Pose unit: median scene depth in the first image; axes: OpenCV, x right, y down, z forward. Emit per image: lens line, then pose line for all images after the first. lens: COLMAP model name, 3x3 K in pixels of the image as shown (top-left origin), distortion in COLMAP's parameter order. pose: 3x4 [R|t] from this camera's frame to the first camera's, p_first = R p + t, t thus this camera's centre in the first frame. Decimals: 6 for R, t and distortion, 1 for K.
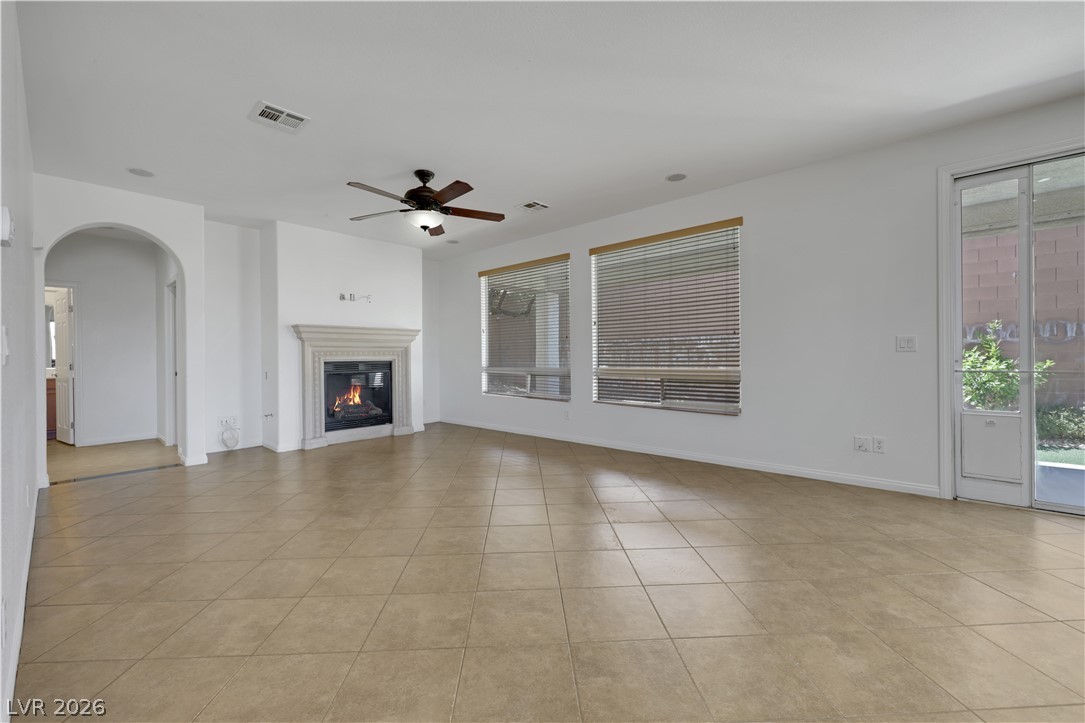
lens RADIAL K [[429.6, 0, 543.6], [0, 429.6, 358.4], [0, 0, 1]] dist [0.003047, 0.000259]
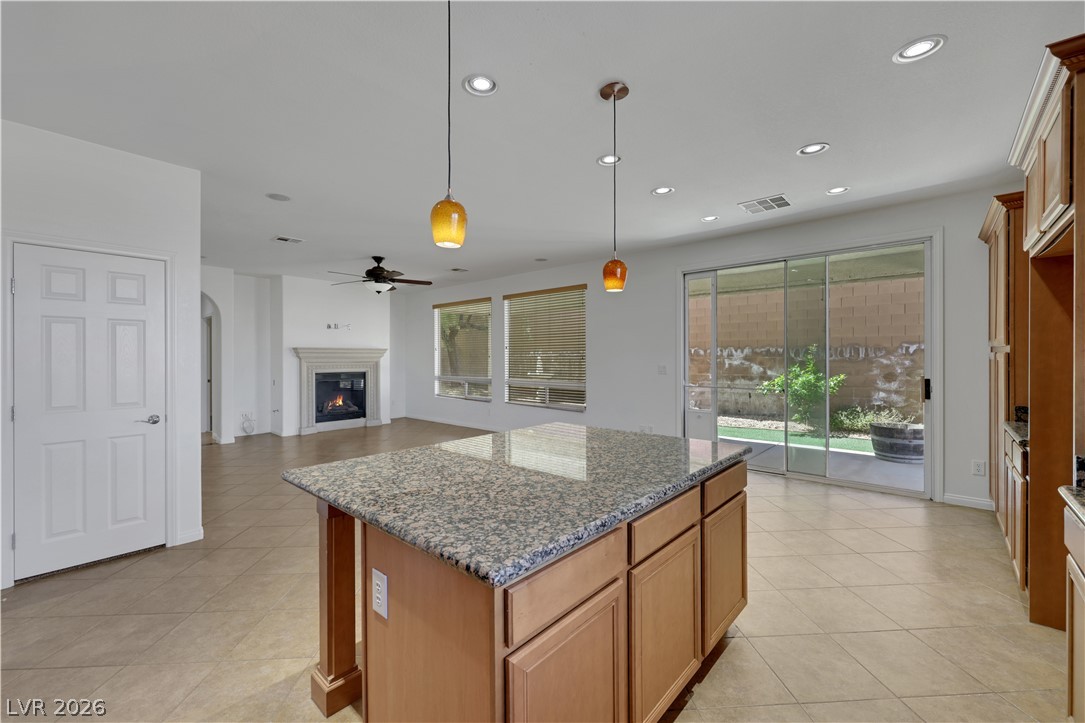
lens RADIAL K [[425.9, 0, 546.5], [0, 425.9, 357.9], [0, 0, 1]] dist [-0.000903, 0.000161]
pose [[0.999871, 0.007465, 0.014205, 0.215665], [-0.007432, 0.999969, -0.002412, -0.042241], [-0.014223, 0.002306, 0.999896, -0.386454]]
